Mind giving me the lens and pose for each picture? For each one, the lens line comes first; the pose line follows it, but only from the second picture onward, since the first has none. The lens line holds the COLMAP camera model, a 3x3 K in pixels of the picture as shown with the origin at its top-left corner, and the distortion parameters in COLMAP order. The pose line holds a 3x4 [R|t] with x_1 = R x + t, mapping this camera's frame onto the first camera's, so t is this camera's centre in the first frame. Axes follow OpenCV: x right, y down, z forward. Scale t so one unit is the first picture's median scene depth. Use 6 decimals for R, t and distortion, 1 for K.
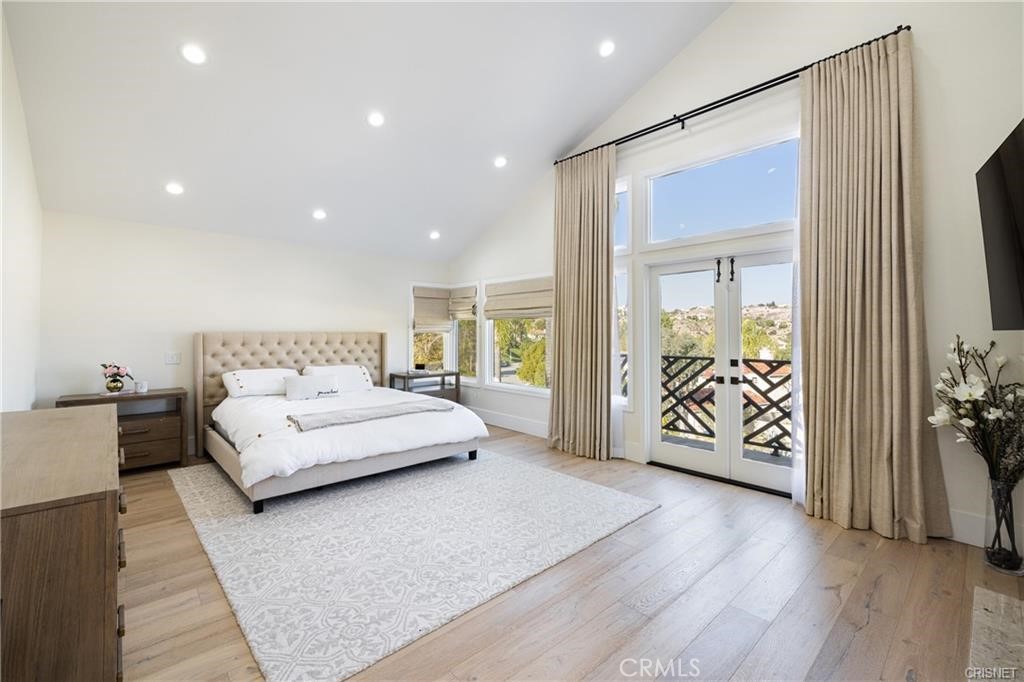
lens RADIAL K [[431.3, 0, 505.1], [0, 431.3, 334.1], [0, 0, 1]] dist [0.000019, -0.000016]
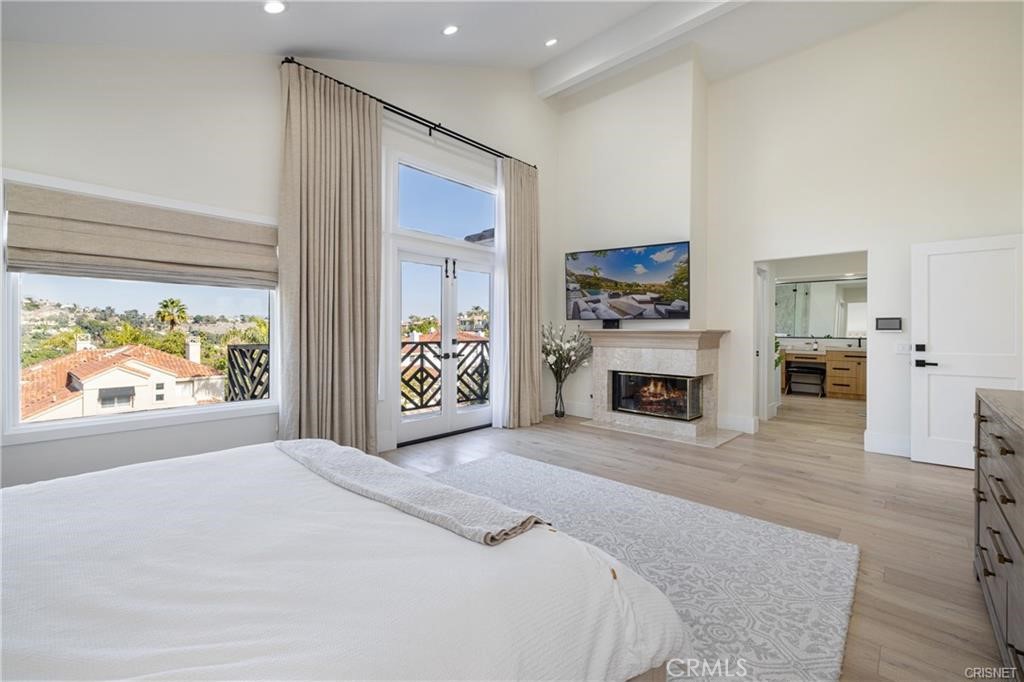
lens RADIAL K [[431.3, 0, 505.1], [0, 431.3, 334.1], [0, 0, 1]] dist [0.000019, -0.000016]
pose [[-0.080786, -0.008754, 0.996693, -1.146905], [-0.002985, 0.999959, 0.008541, 0.048481], [-0.996727, -0.002285, -0.080809, 1.405737]]
